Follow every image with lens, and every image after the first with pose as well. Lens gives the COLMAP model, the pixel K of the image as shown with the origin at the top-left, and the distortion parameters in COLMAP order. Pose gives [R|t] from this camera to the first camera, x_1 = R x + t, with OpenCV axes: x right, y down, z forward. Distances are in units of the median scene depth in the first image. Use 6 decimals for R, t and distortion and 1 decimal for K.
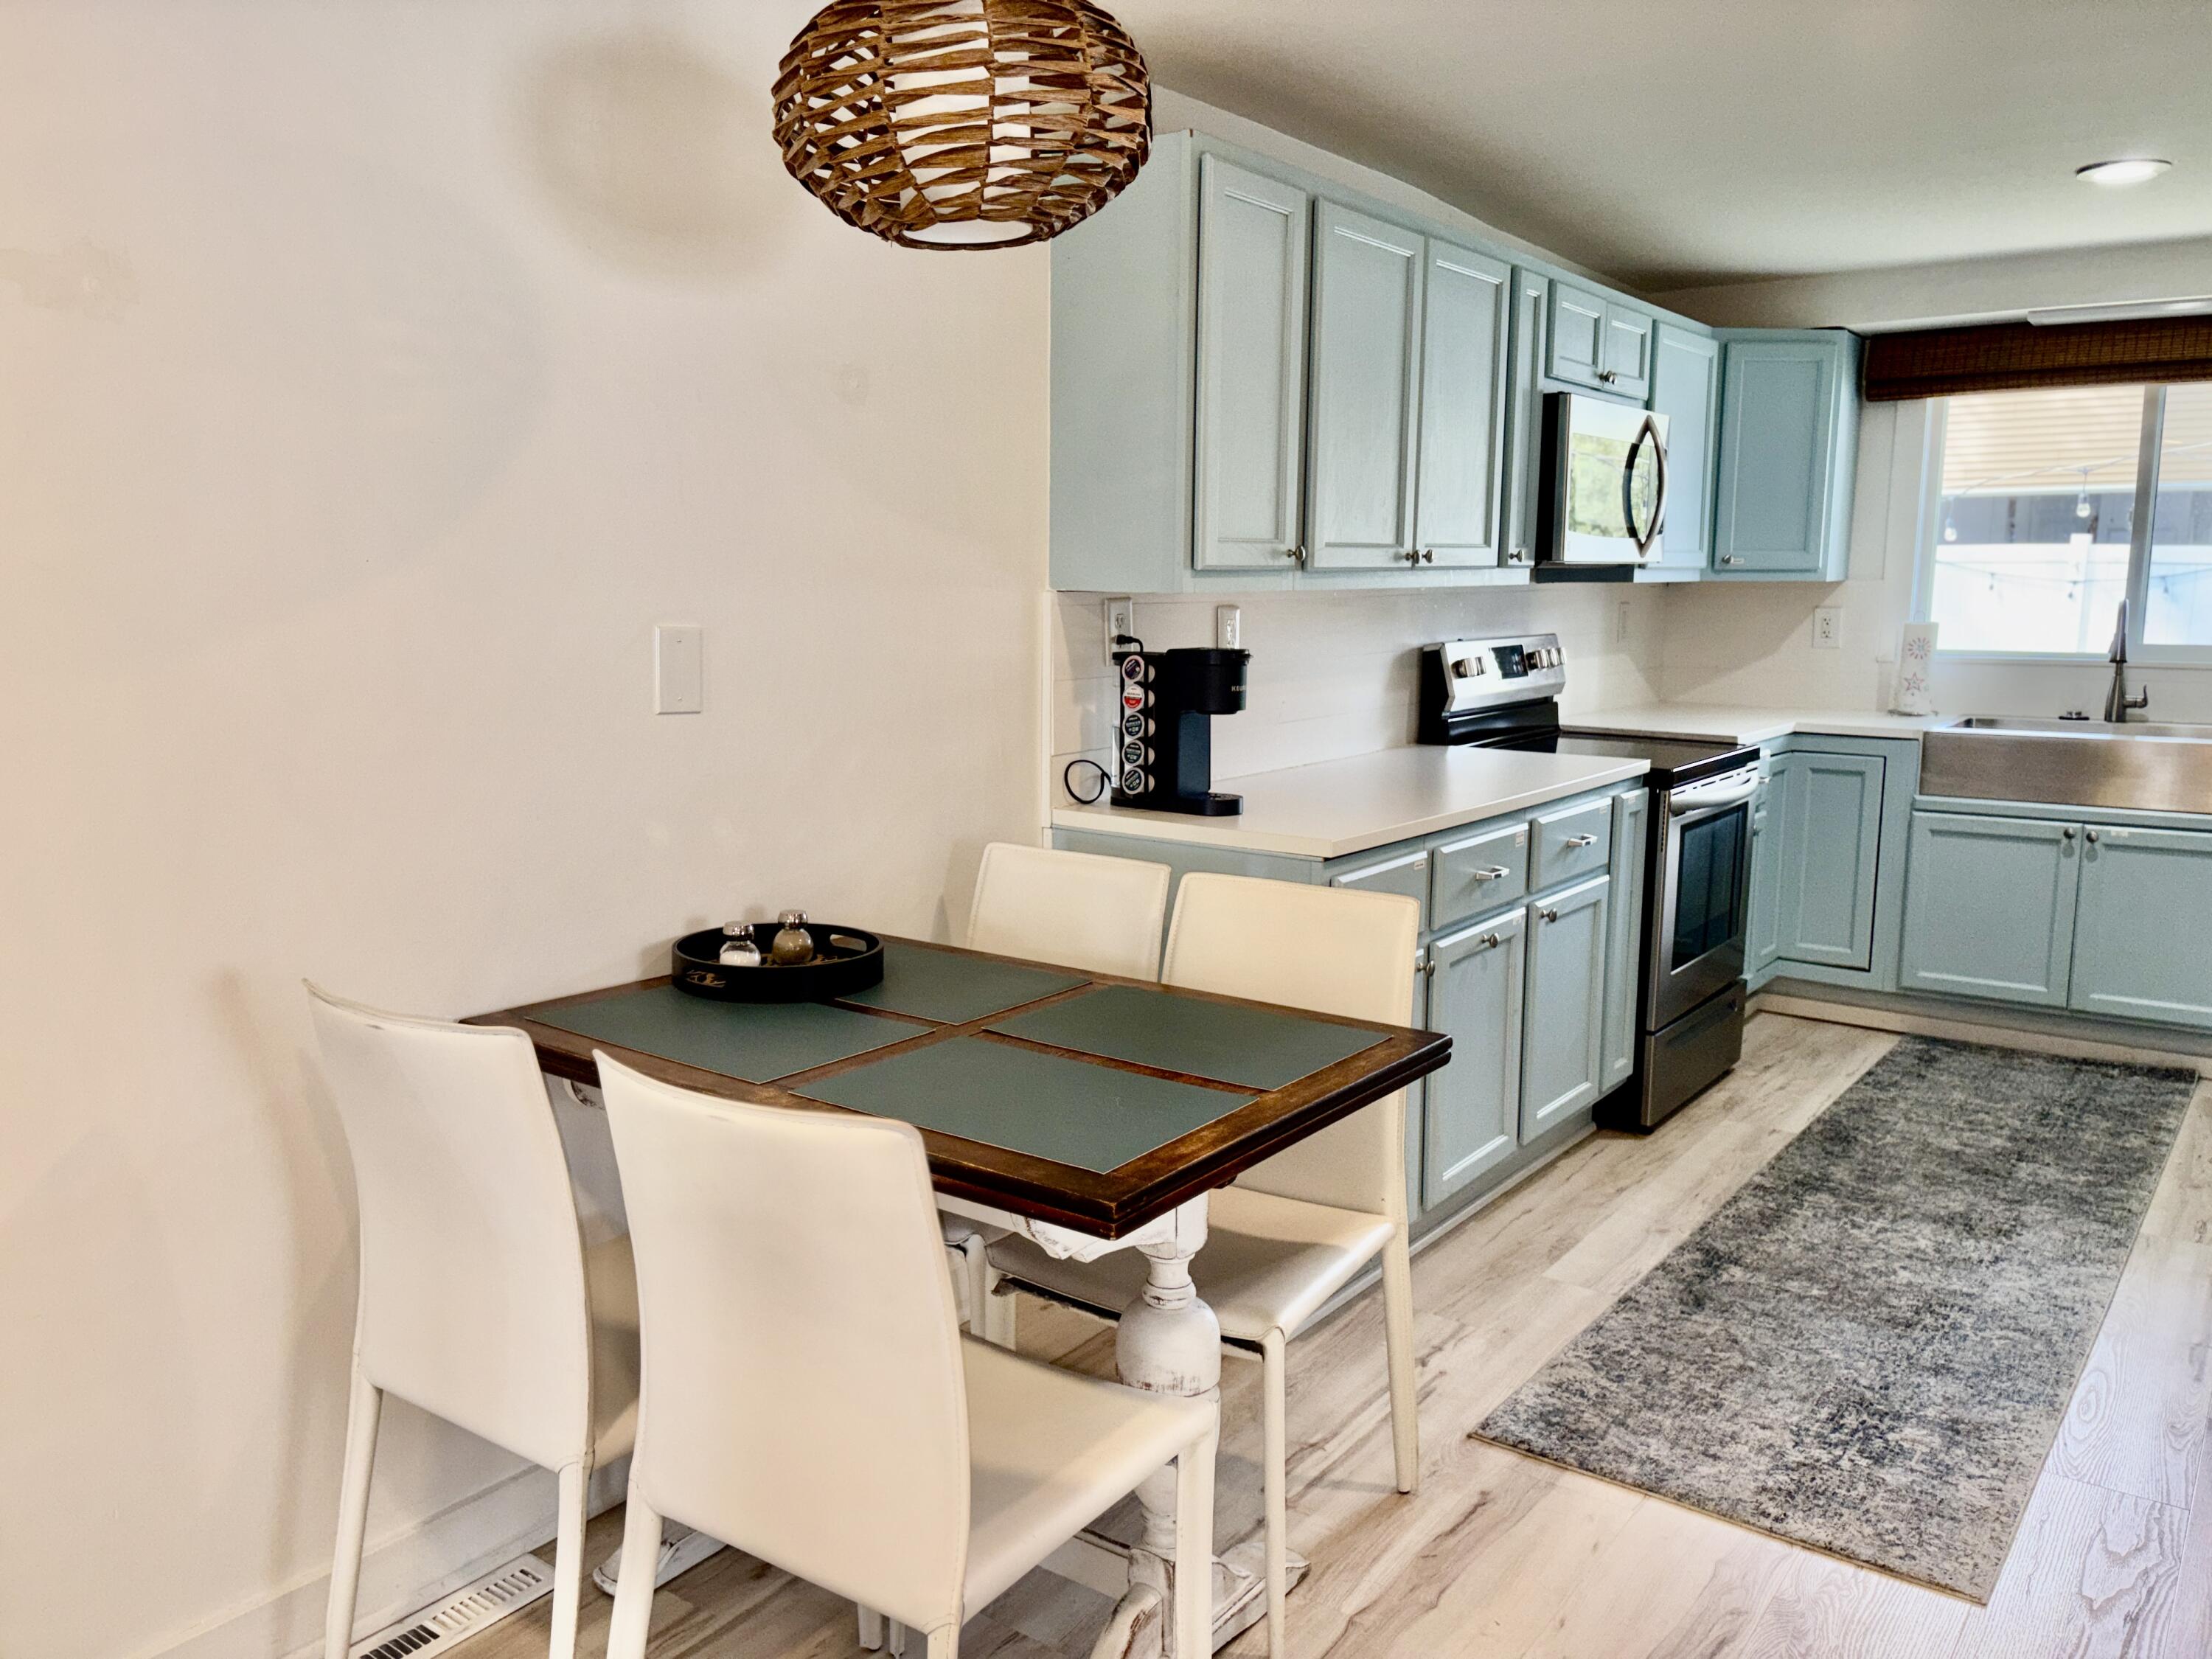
lens RADIAL K [[1659.2, 0, 1106.0], [0, 1659.2, 829.5], [0, 0, 1]] dist [0.020772, -0.061260]
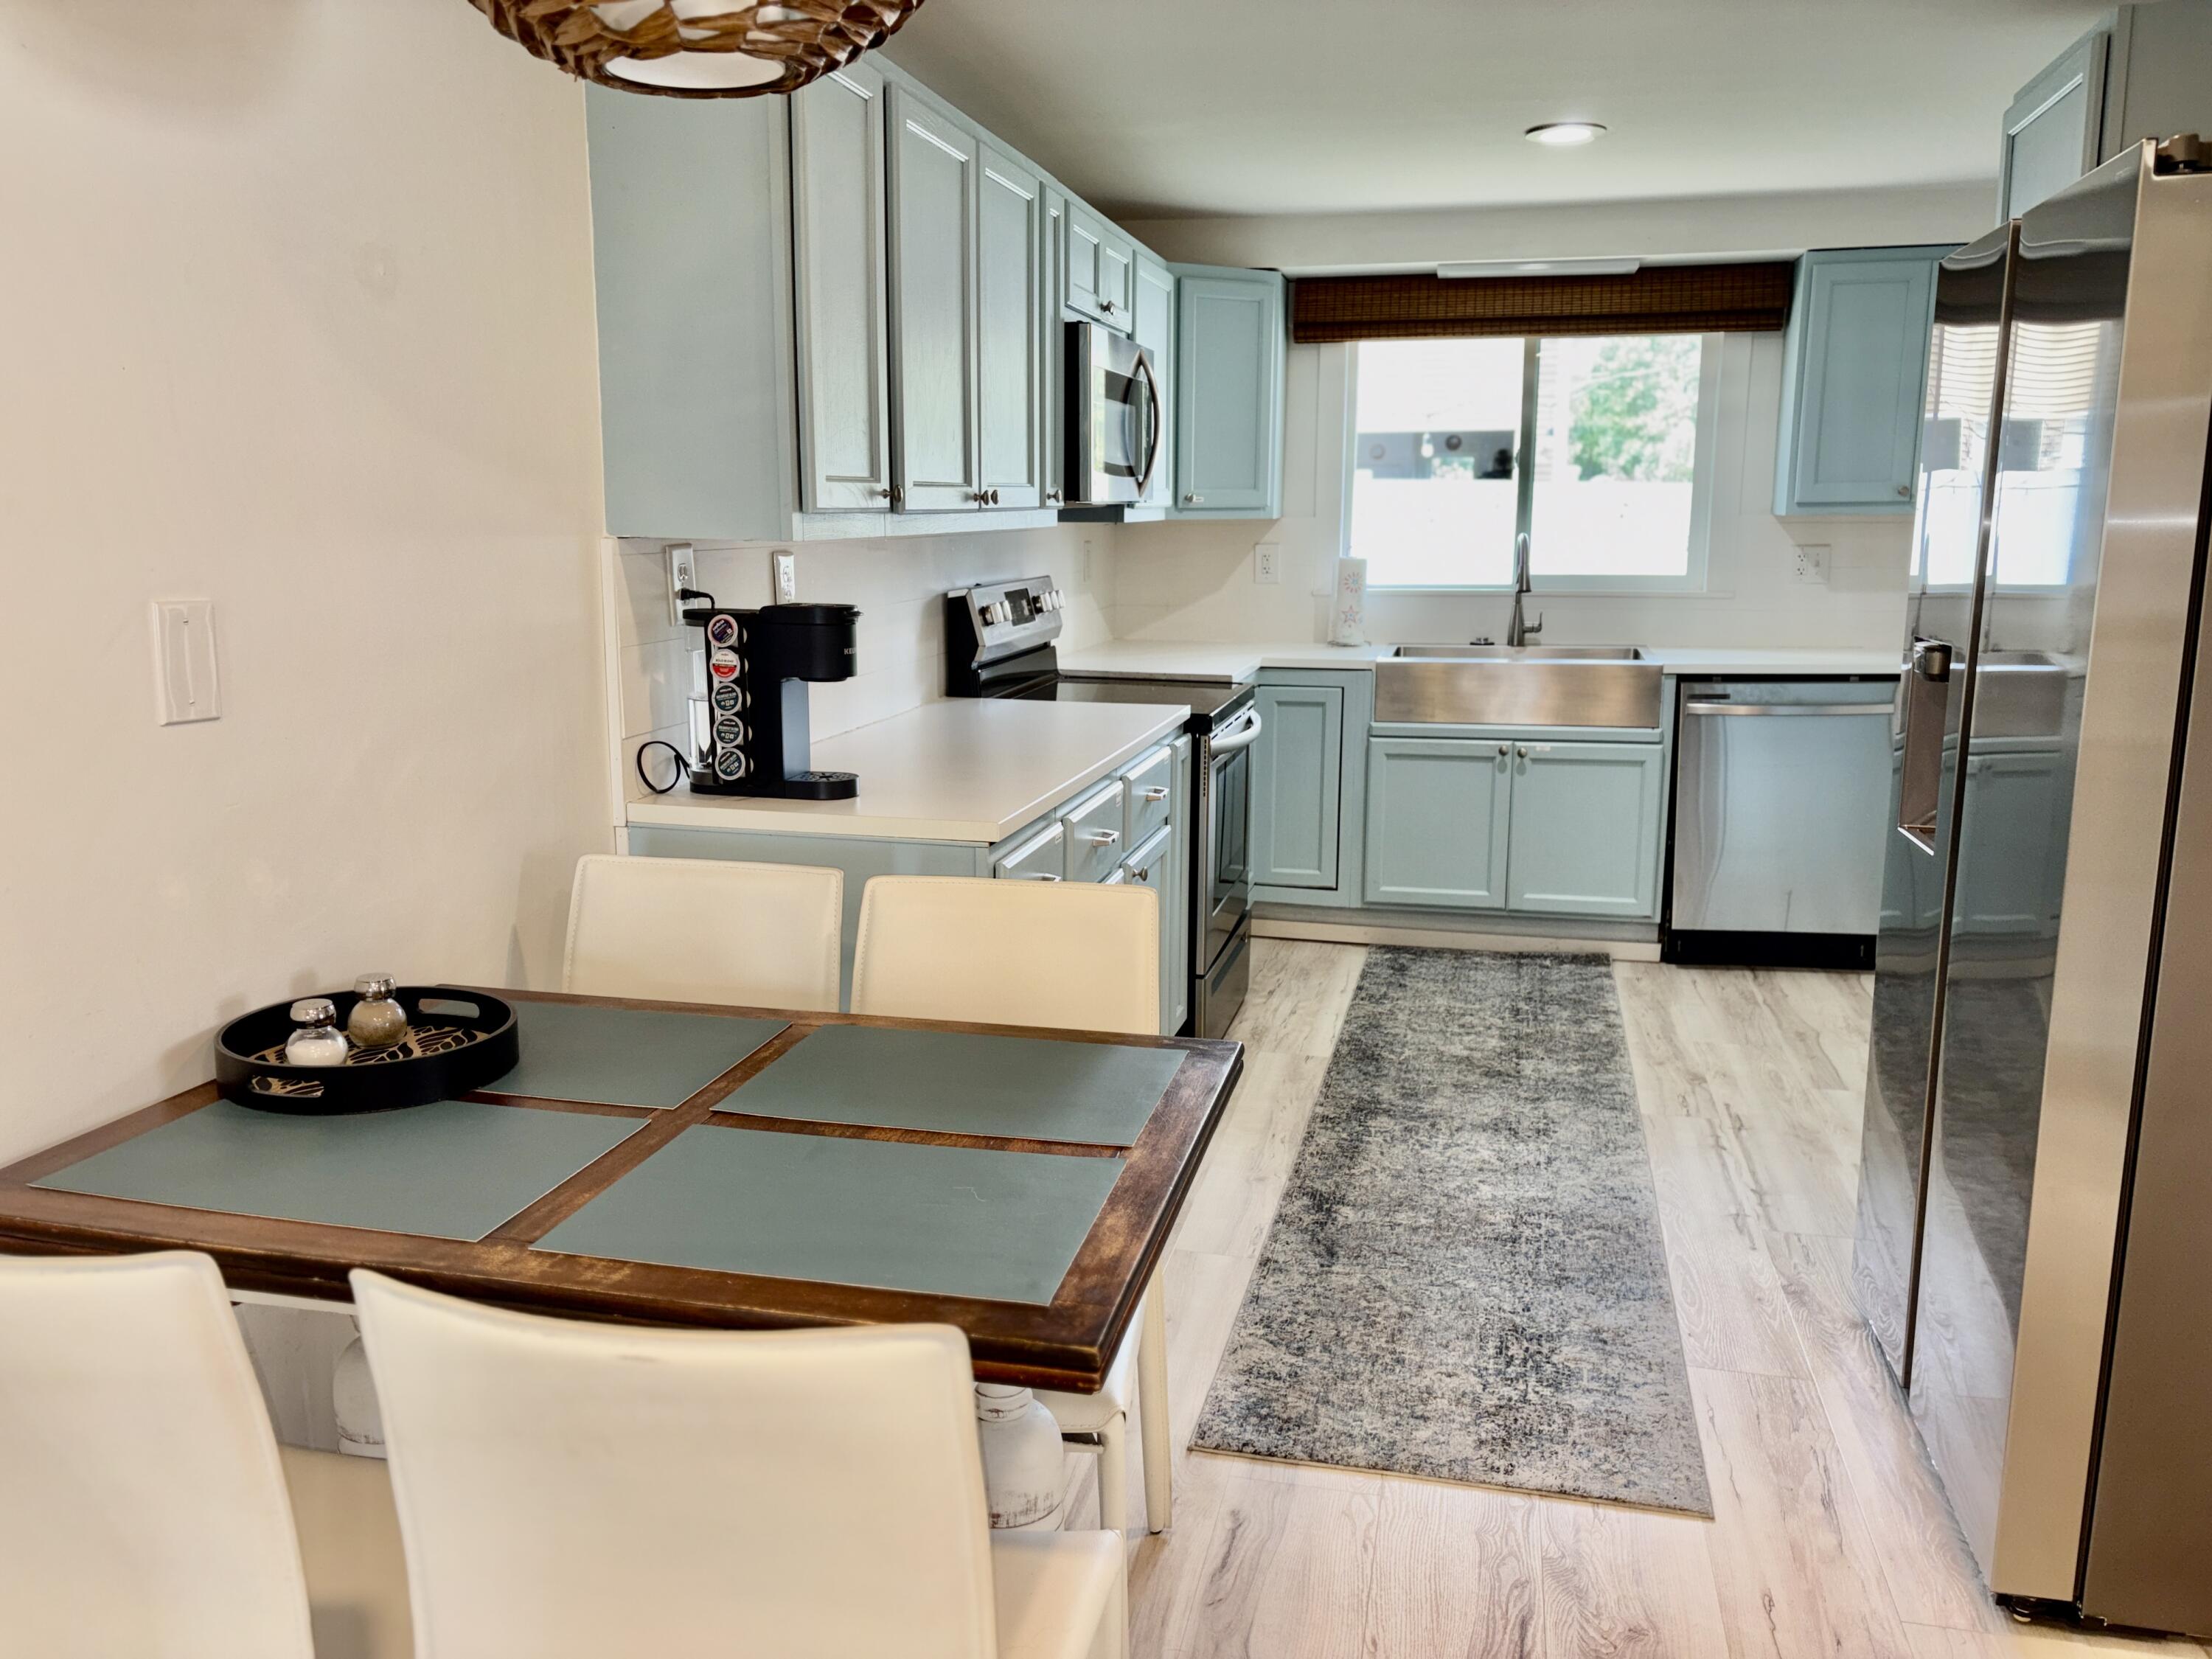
lens RADIAL K [[1645.3, 0, 1106.0], [0, 1645.3, 829.5], [0, 0, 1]] dist [0.090400, -0.290617]
pose [[0.914899, -0.075612, 0.396538, -0.125344], [0.058926, 0.996795, 0.054112, -0.026401], [-0.399359, -0.026140, 0.916422, 0.132040]]
